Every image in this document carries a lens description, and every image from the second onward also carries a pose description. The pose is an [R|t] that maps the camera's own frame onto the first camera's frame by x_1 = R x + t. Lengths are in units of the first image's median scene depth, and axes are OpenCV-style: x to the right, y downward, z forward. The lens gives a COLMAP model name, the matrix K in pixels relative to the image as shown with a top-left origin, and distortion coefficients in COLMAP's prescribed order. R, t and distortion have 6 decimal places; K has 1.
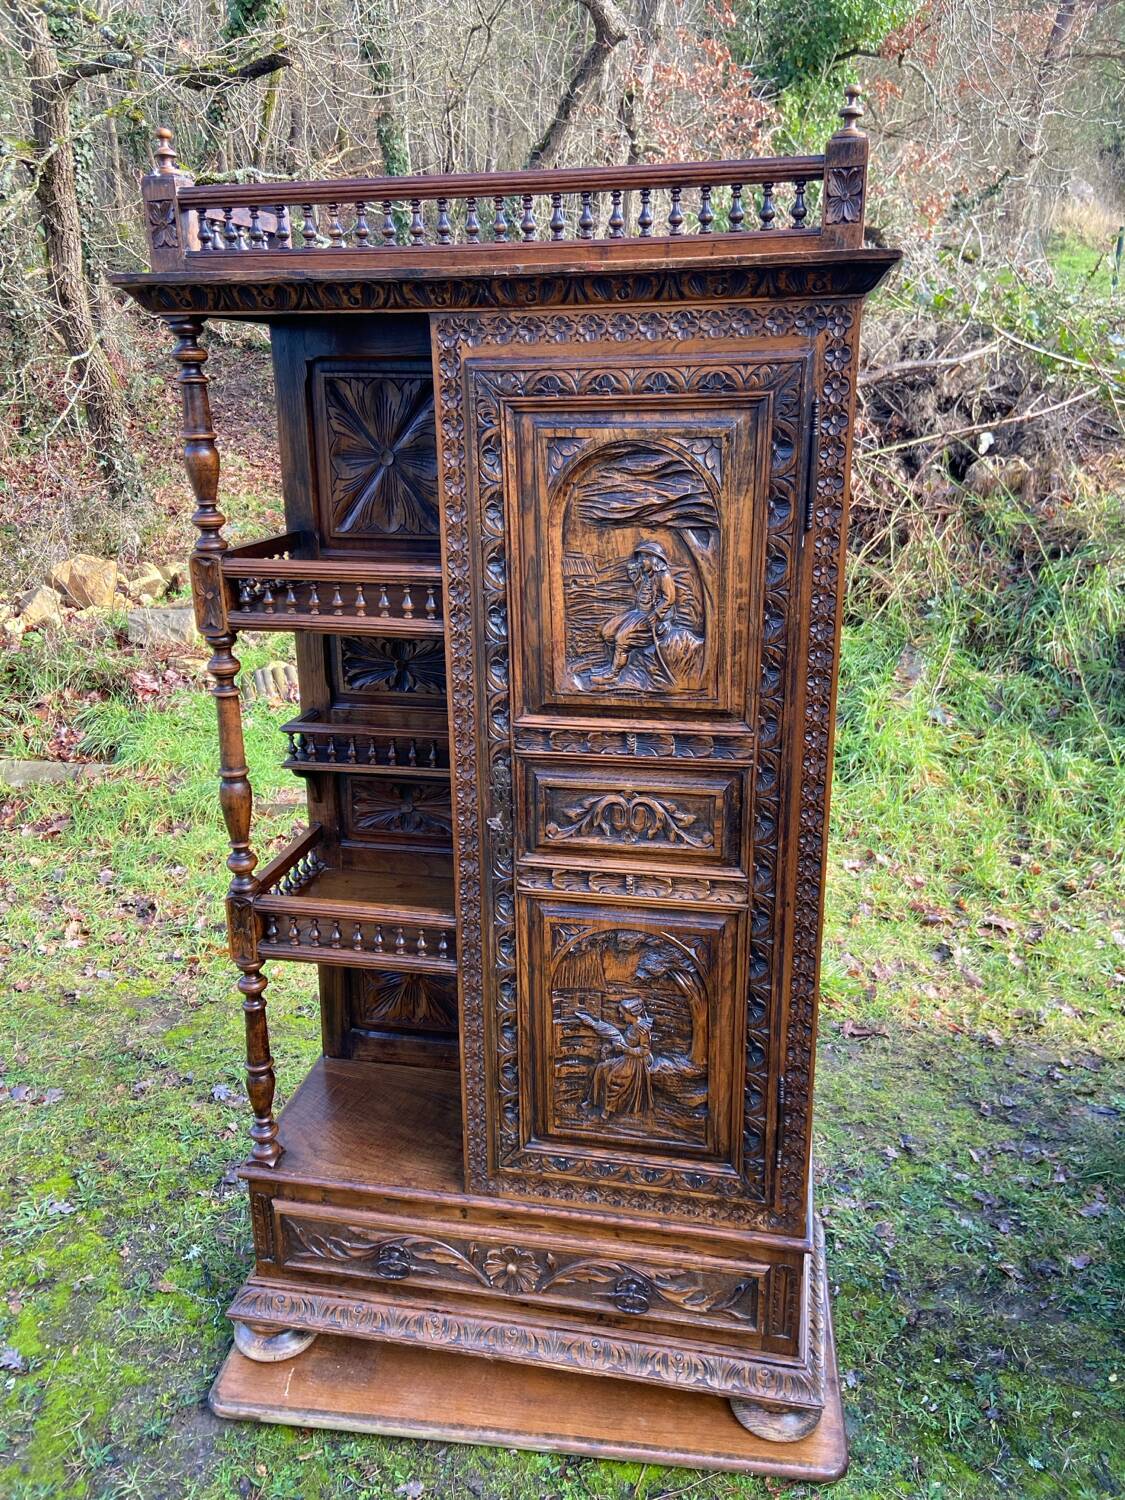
lens RADIAL K [[1123.8, 0, 563.9], [0, 1123.8, 727.4], [0, 0, 1]] dist [0.121676, -0.150213]
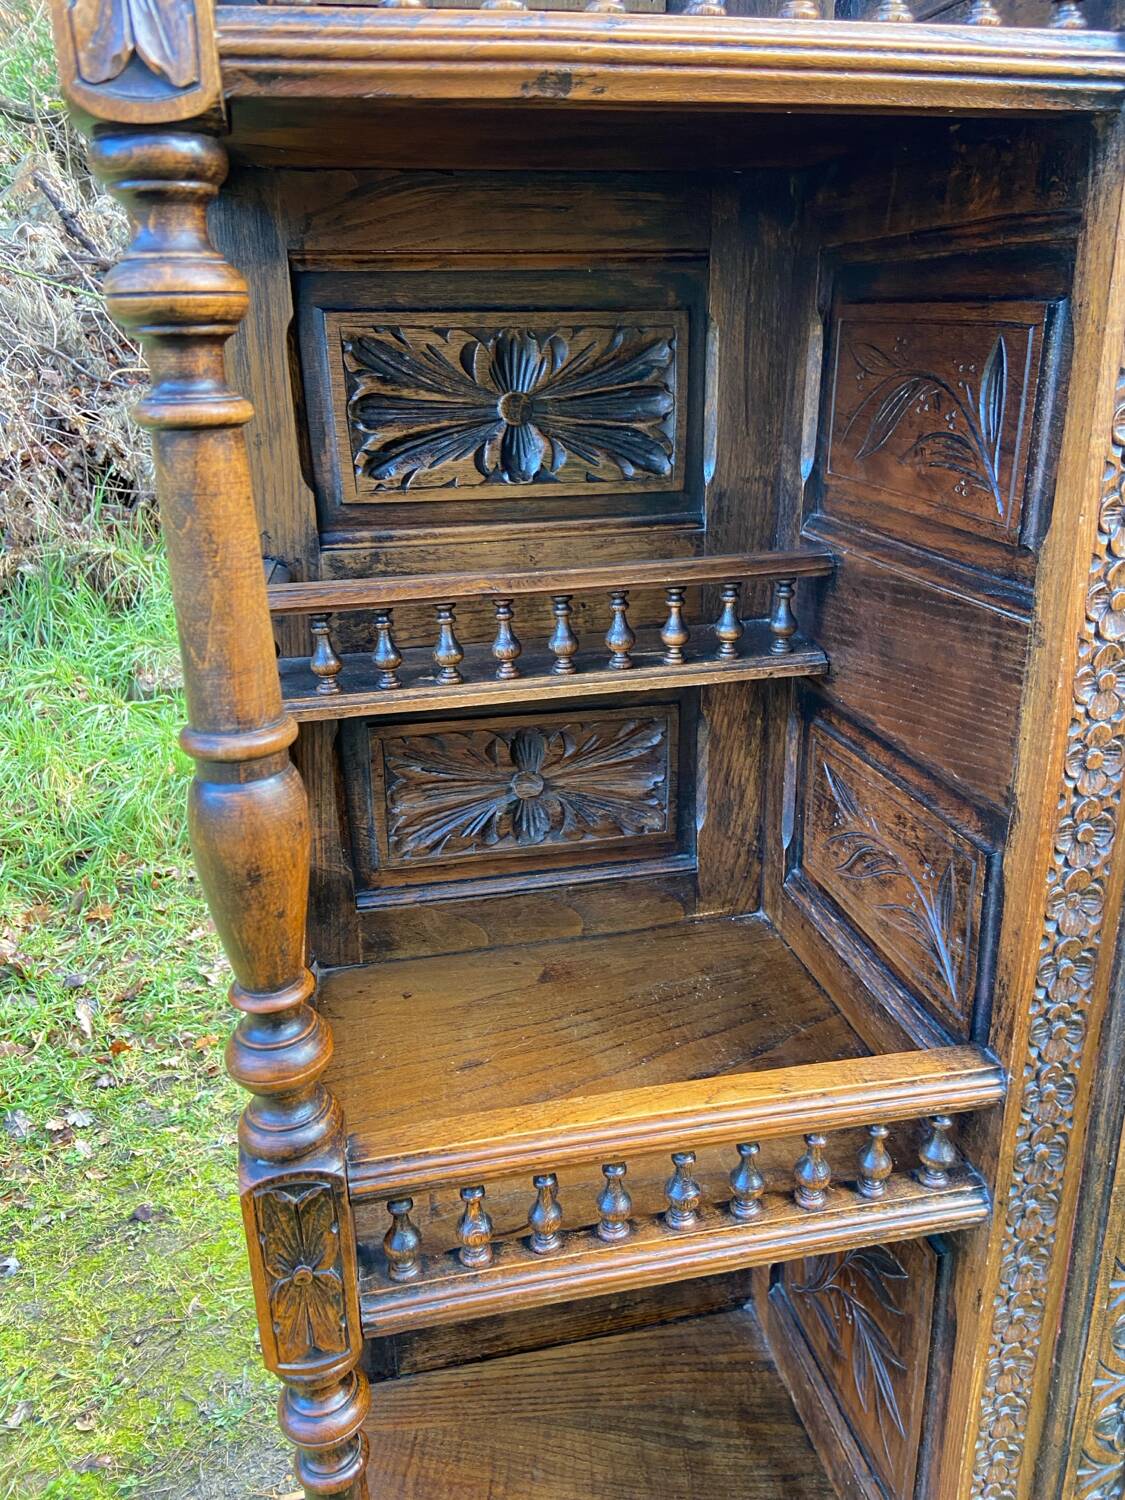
lens RADIAL K [[1123.8, 0, 579.3], [0, 1123.8, 745.5], [0, 0, 1]] dist [0.121676, -0.150213]
pose [[0.918182, -0.148162, 0.367409, -0.328119], [0.124332, 0.988344, 0.087846, 0.028853], [-0.376142, -0.034977, 0.925902, 0.753844]]
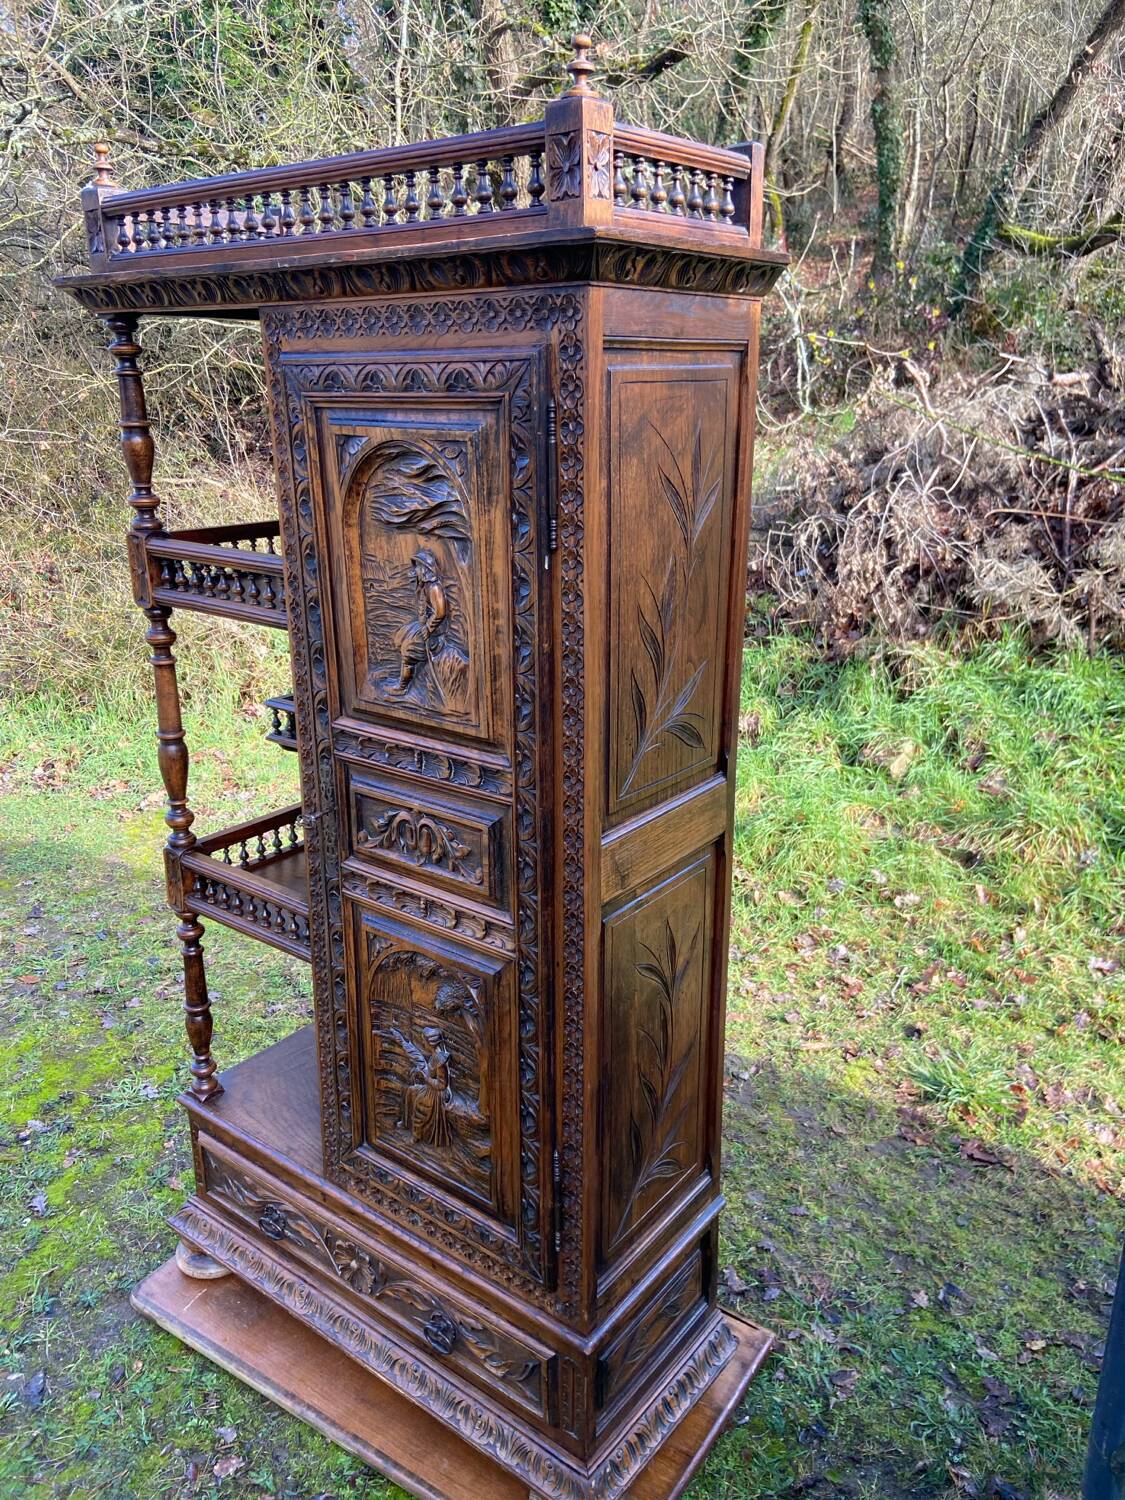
lens RADIAL K [[1134.6, 0, 571.9], [0, 1134.6, 738.3], [0, 0, 1]] dist [0.113014, -0.143303]
pose [[0.896306, 0.140080, -0.420730, 0.535967], [-0.133890, 0.990002, 0.044382, -0.059839], [0.422741, 0.016552, 0.906100, 0.172736]]
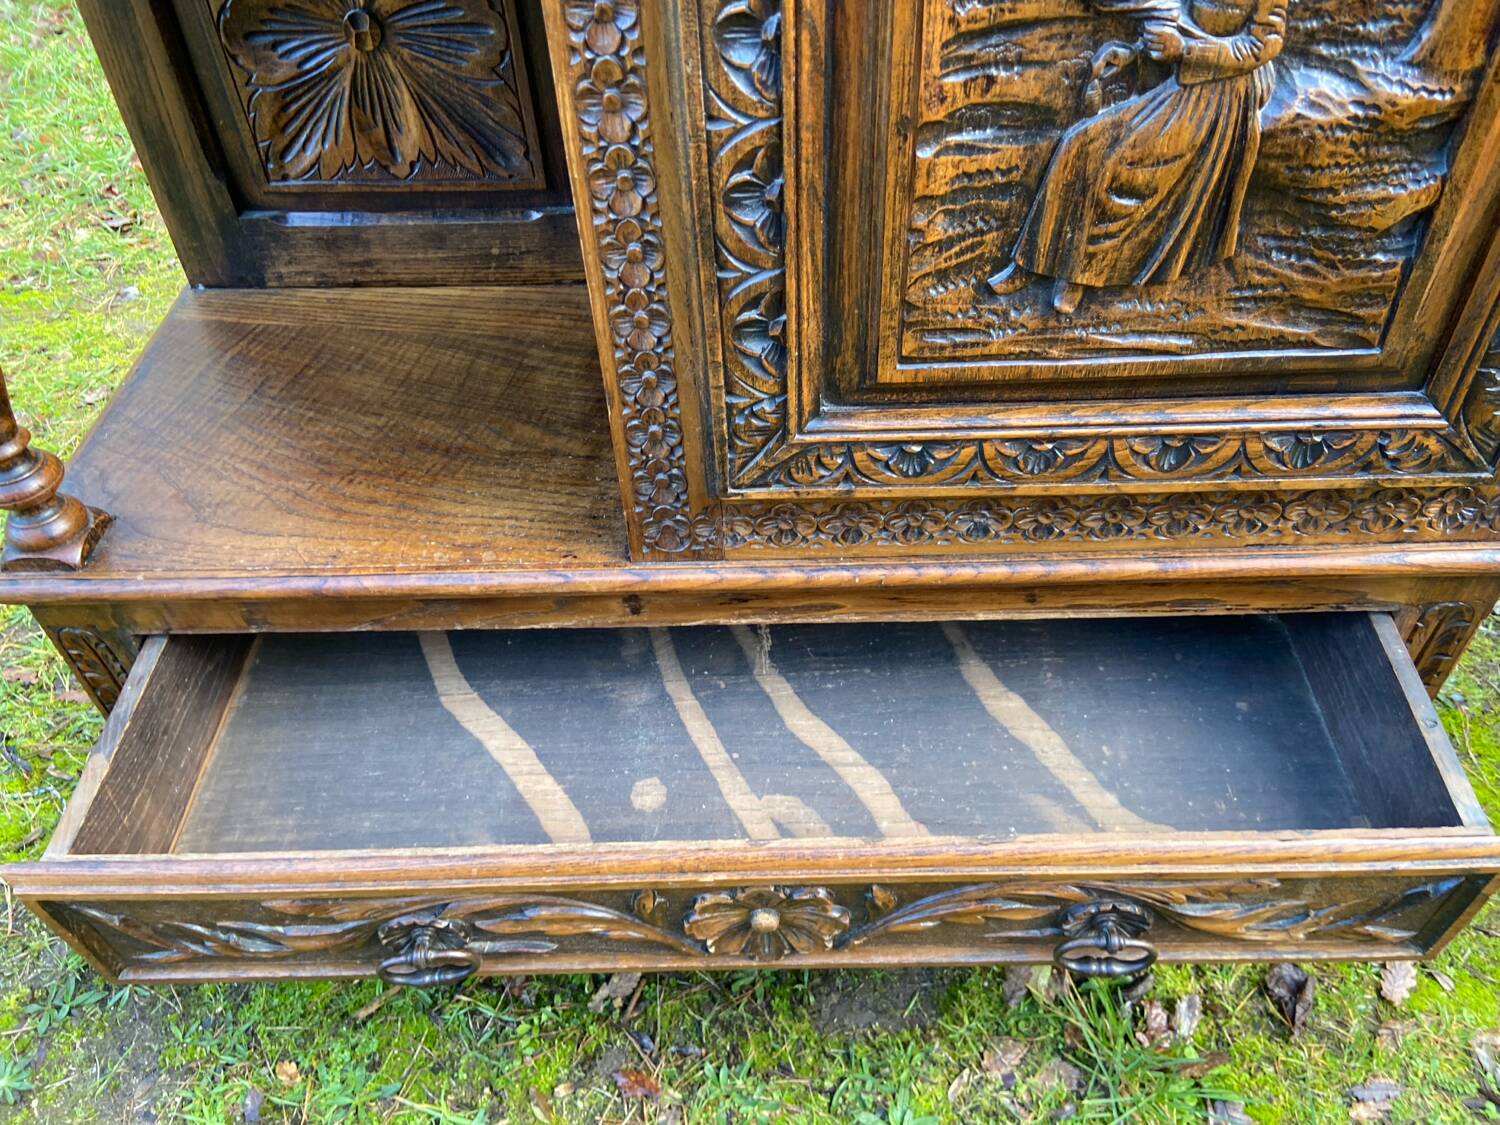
lens RADIAL K [[1123.8, 0, 772.1], [0, 1123.8, 543.5], [0, 0, 1]] dist [0.121676, -0.150213]
pose [[0.979696, -0.148011, 0.135238, -0.099440], [0.070487, 0.885749, 0.458781, 0.257935], [-0.187691, -0.439934, 0.878197, 0.732099]]
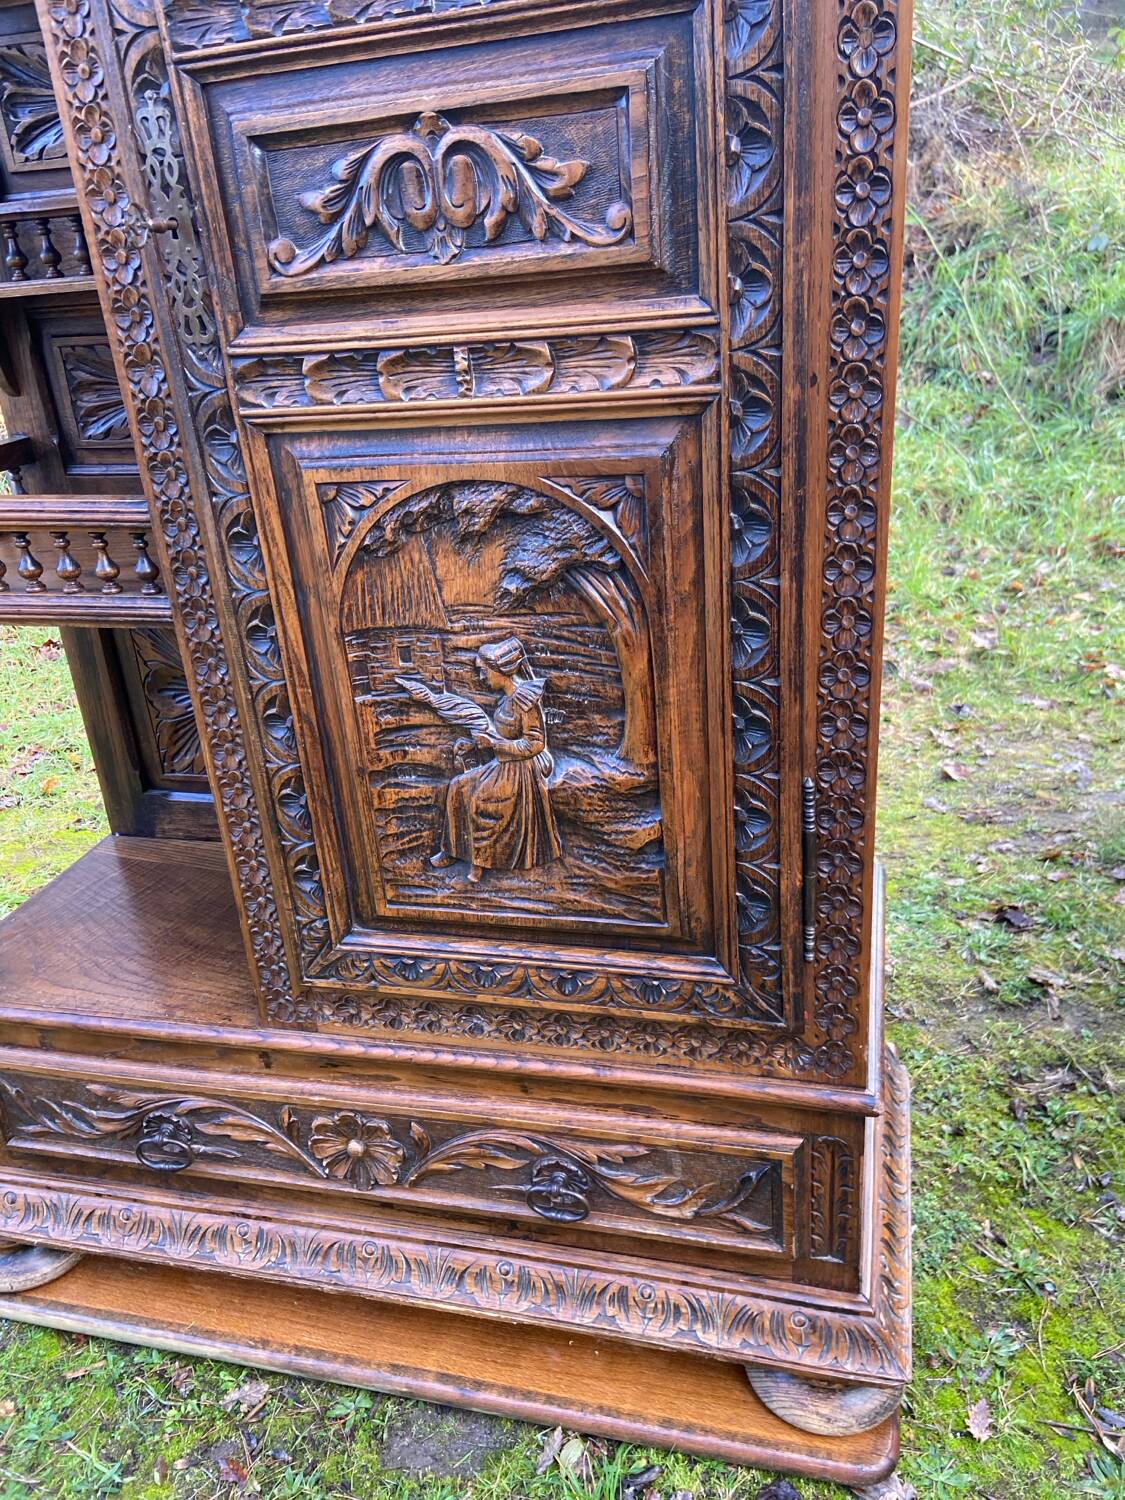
lens RADIAL K [[1130.9, 0, 571.5], [0, 1130.9, 736.4], [0, 0, 1]] dist [0.113875, -0.139232]
pose [[0.996593, -0.039359, -0.072474, 0.125095], [0.047999, 0.991417, 0.121611, 0.223169], [0.067065, -0.124676, 0.989928, 0.510825]]
